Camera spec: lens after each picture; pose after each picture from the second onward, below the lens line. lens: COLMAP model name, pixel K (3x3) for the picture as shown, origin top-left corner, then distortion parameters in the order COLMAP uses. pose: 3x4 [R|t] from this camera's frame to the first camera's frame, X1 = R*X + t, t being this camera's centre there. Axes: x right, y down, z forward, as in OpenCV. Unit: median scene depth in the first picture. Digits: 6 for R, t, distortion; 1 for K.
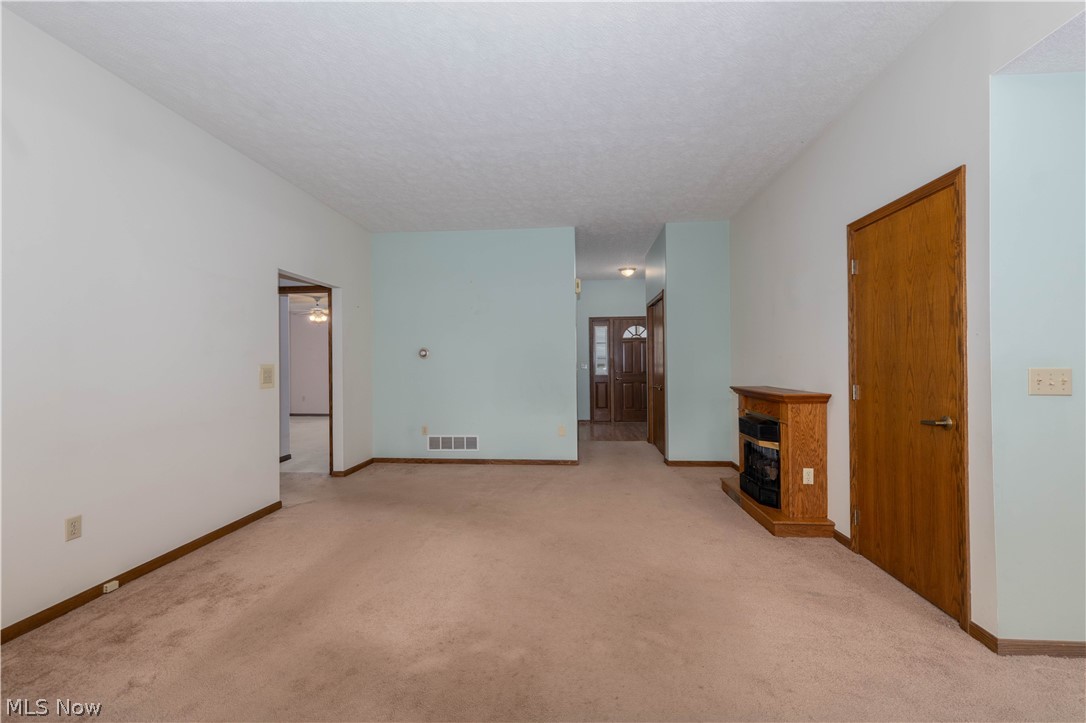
lens RADIAL K [[443.5, 0, 543.6], [0, 443.5, 362.1], [0, 0, 1]] dist [0.000034, -0.000002]
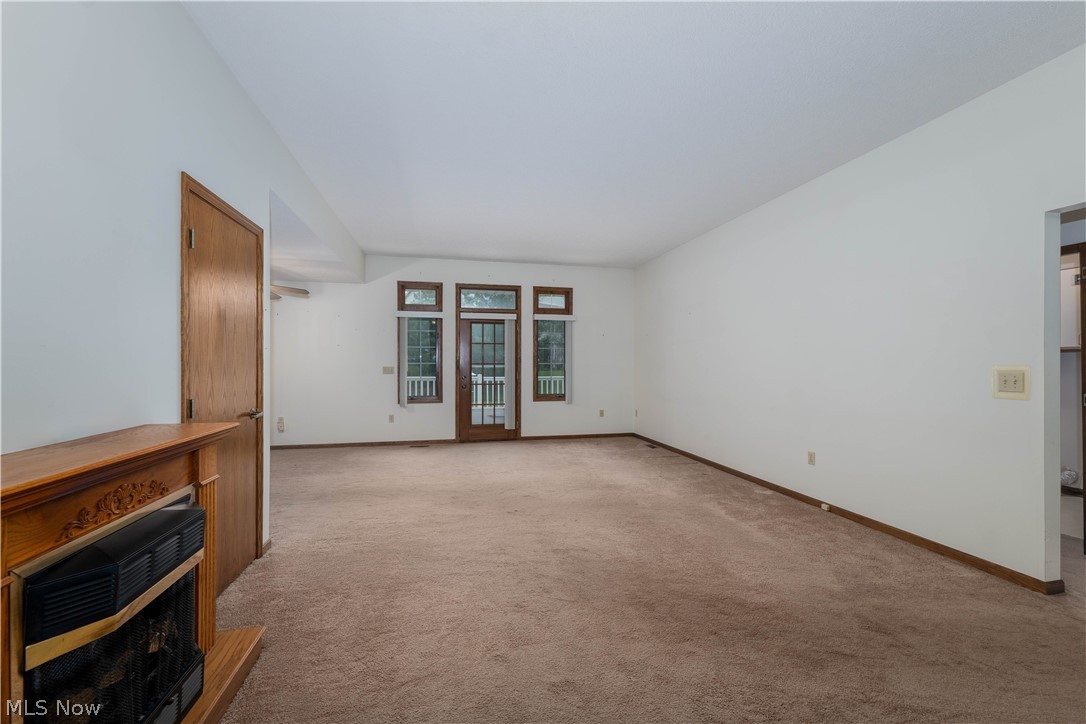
lens RADIAL K [[443.5, 0, 543.2], [0, 443.5, 361.4], [0, 0, 1]] dist [0.000034, -0.000002]
pose [[-0.957668, 0.003490, -0.287854, 0.407302], [0.004551, 0.999985, -0.003017, -0.001995], [0.287839, -0.004199, -0.957670, 2.202032]]
